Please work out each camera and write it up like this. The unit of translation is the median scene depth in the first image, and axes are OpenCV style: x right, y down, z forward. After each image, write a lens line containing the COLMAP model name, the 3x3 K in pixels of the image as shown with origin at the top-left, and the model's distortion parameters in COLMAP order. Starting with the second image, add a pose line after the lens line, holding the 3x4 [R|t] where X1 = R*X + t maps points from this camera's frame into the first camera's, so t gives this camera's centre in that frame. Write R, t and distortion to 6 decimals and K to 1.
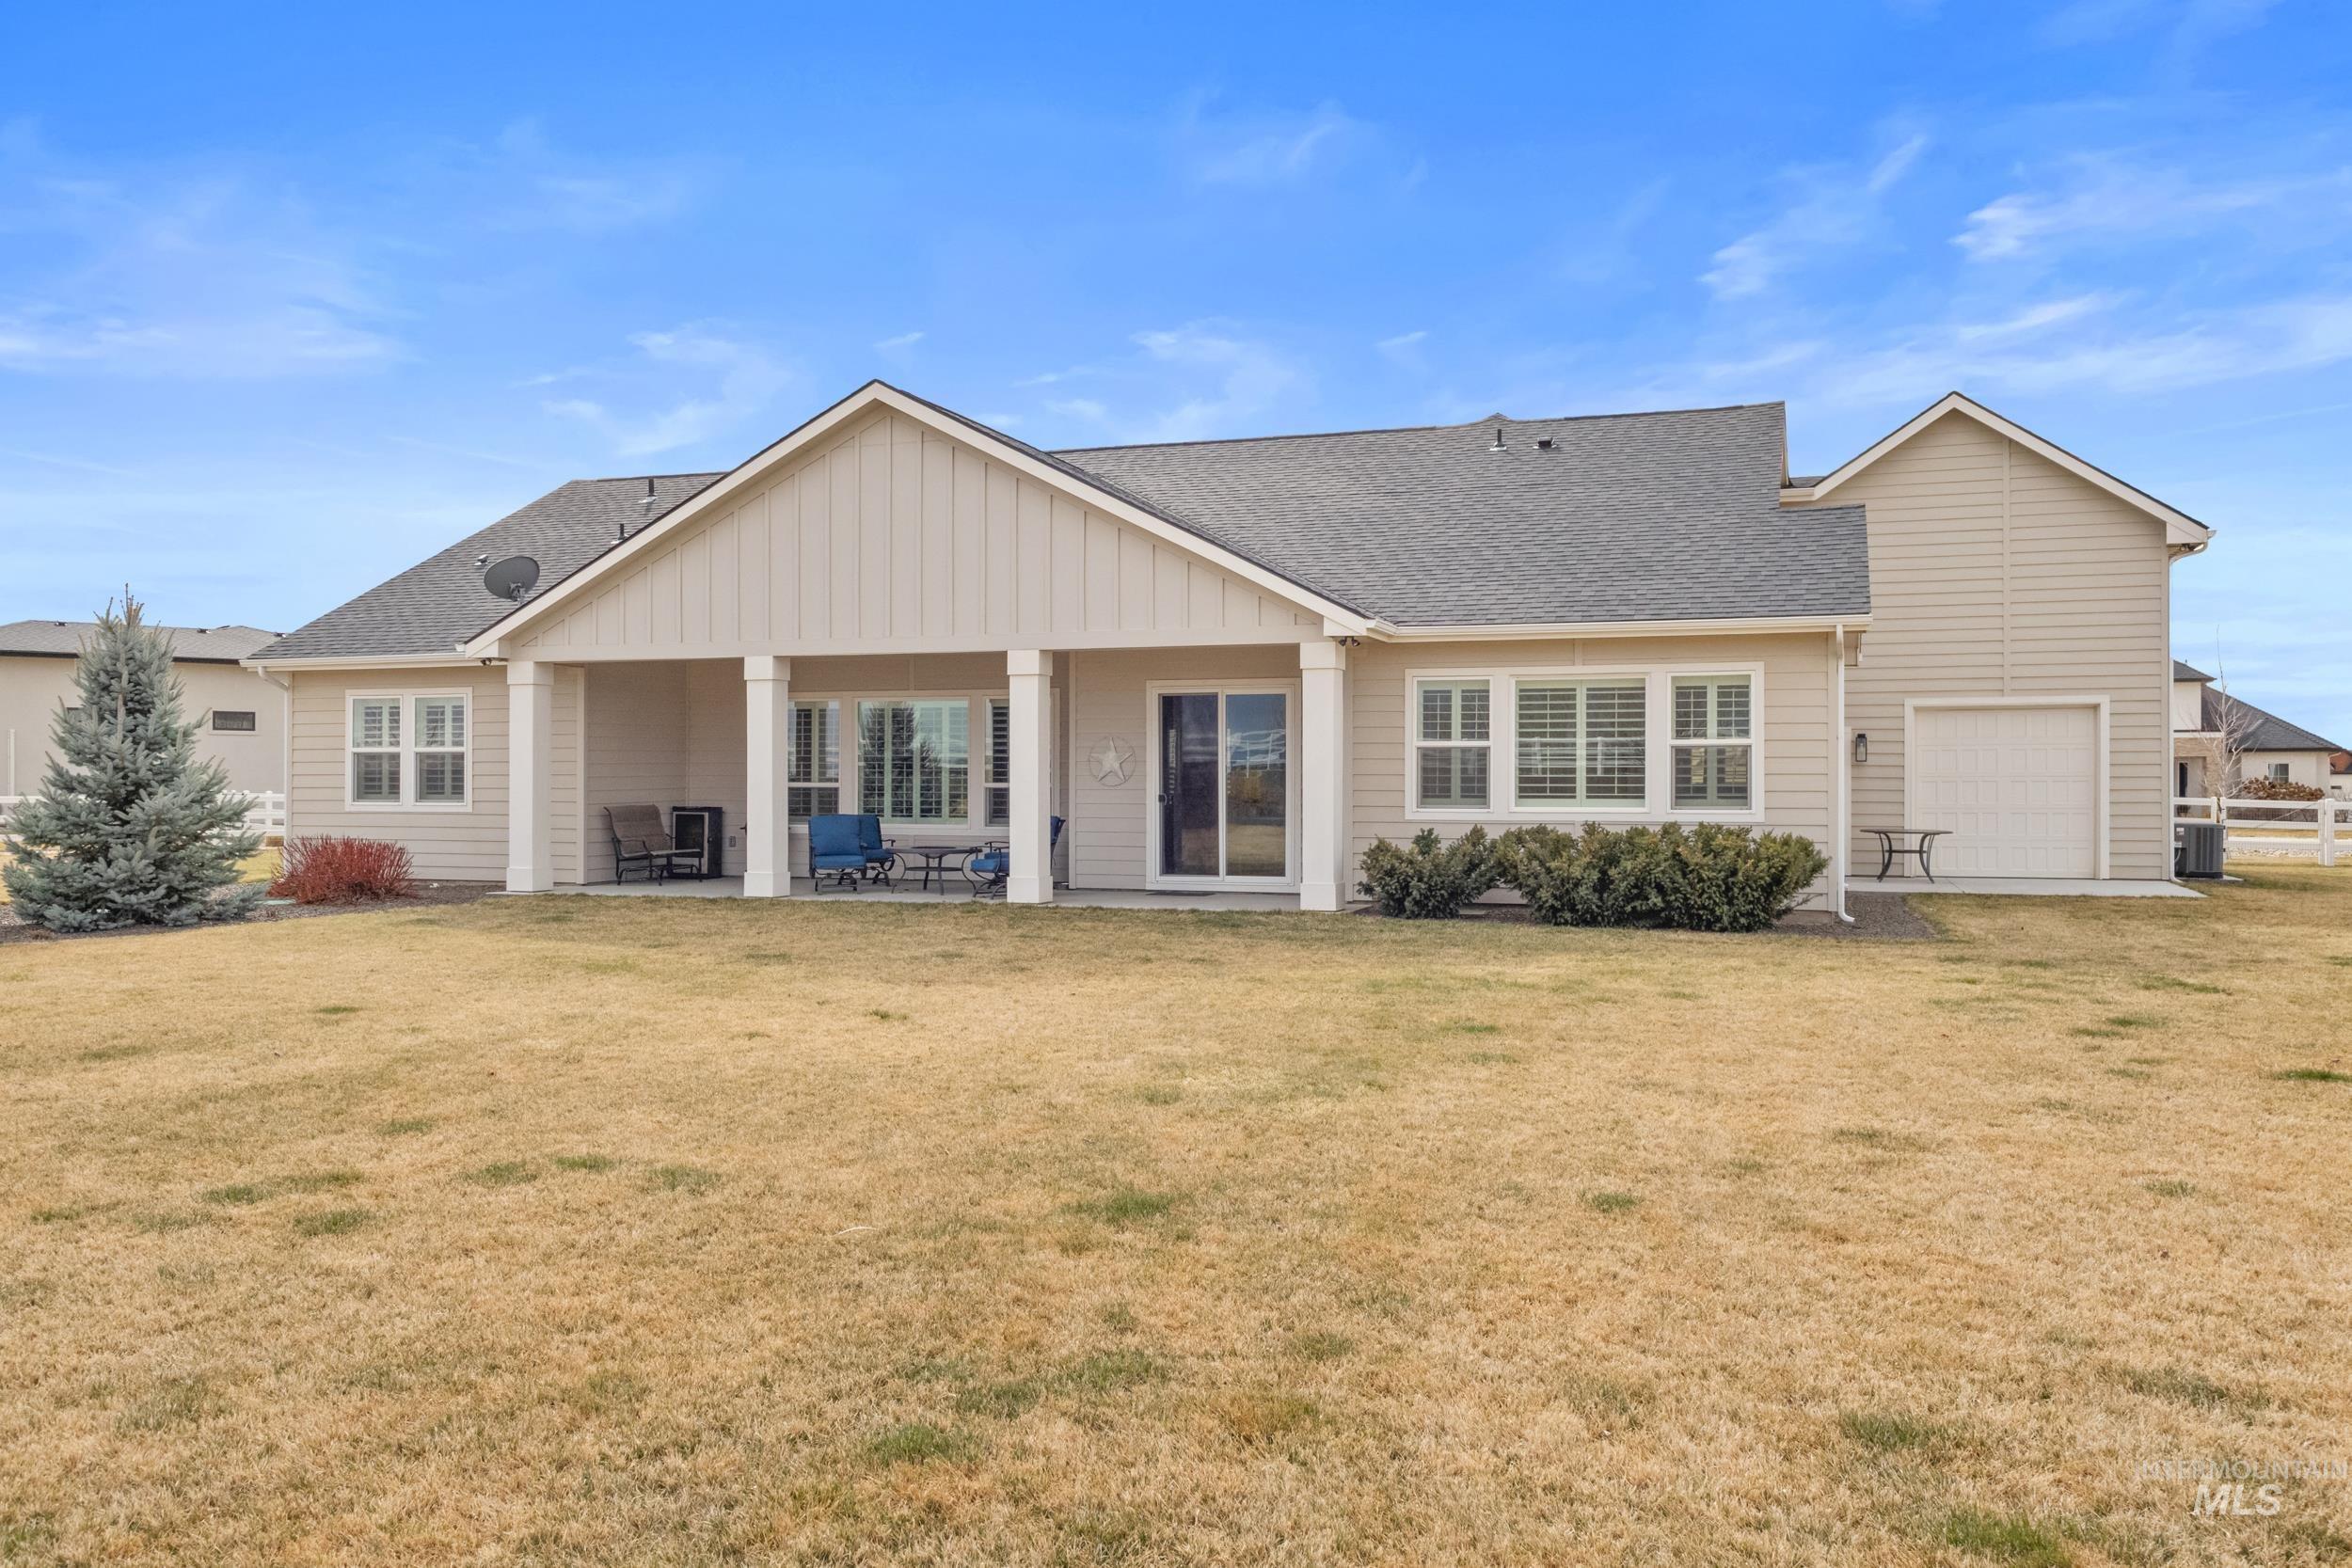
lens RADIAL K [[1988.1, 0, 1176.0], [0, 1988.1, 784.0], [0, 0, 1]] dist [-0.004714, -0.000812]
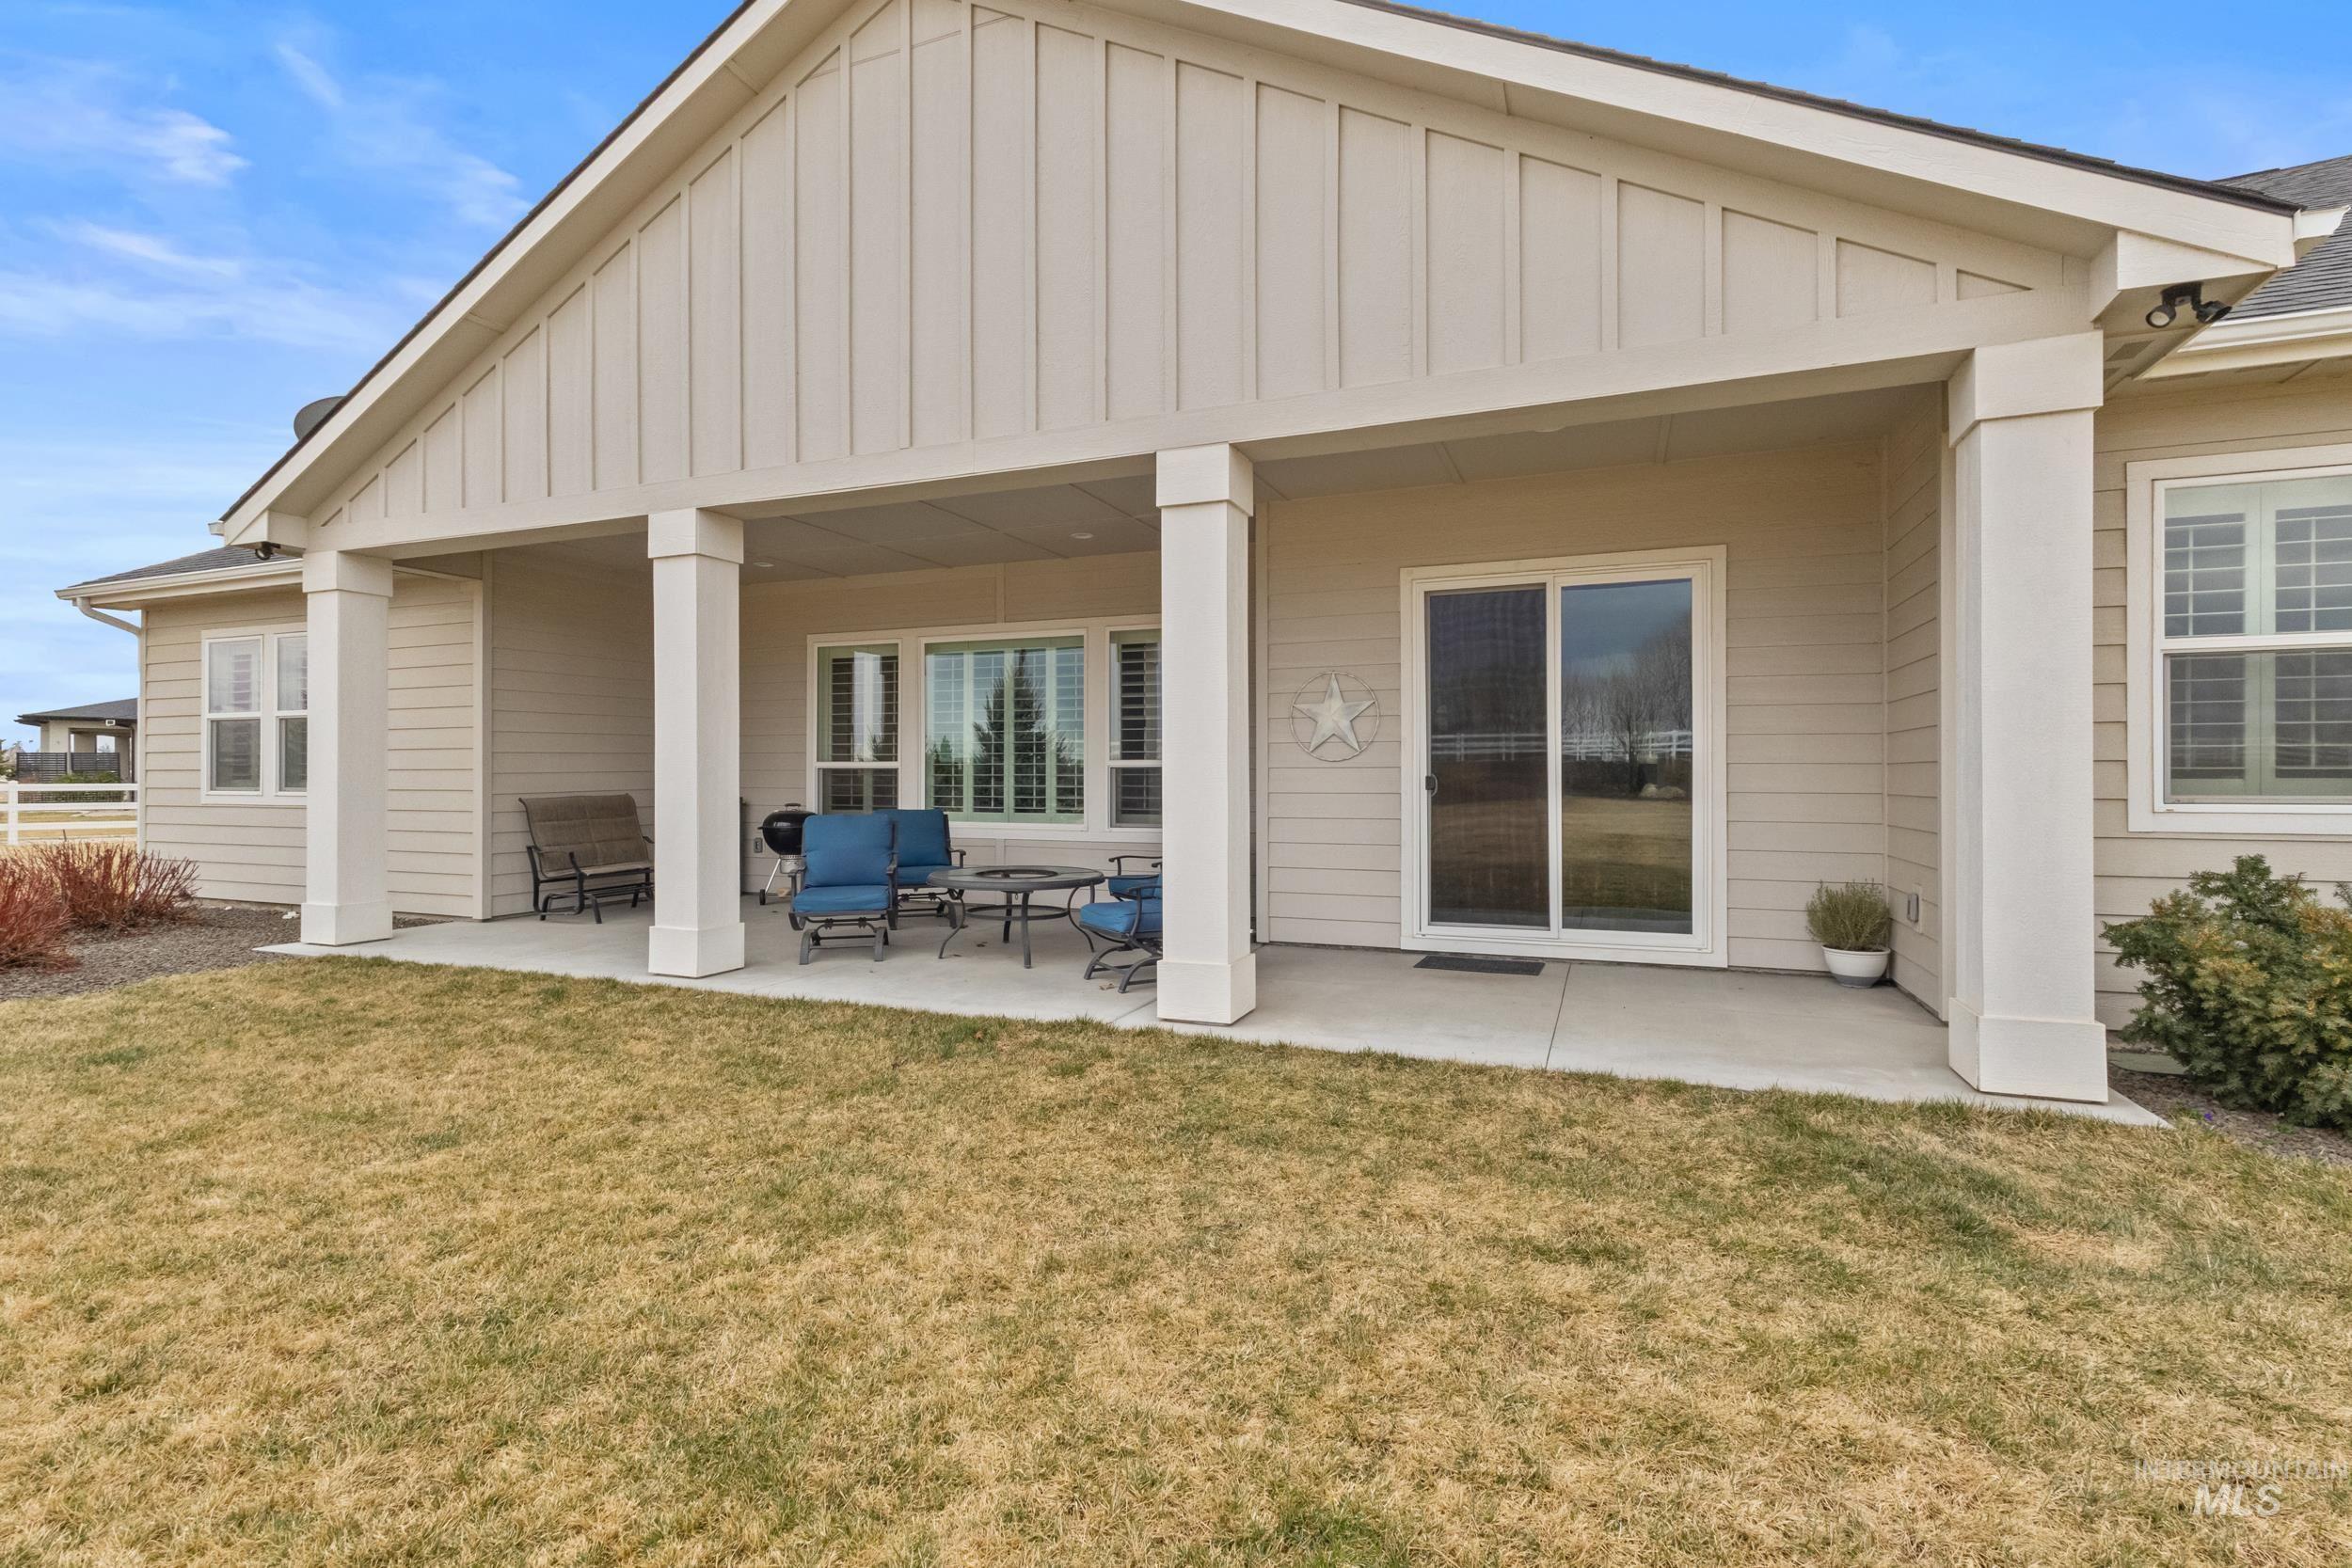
lens RADIAL K [[1090.3, 0, 1176.0], [0, 1090.3, 784.0], [0, 0, 1]] dist [-0.000952, -0.000061]
pose [[0.998961, -0.001278, -0.045564, -0.063453], [0.001483, 0.999989, 0.004462, 0.006154], [0.045558, -0.004525, 0.998951, 0.690925]]
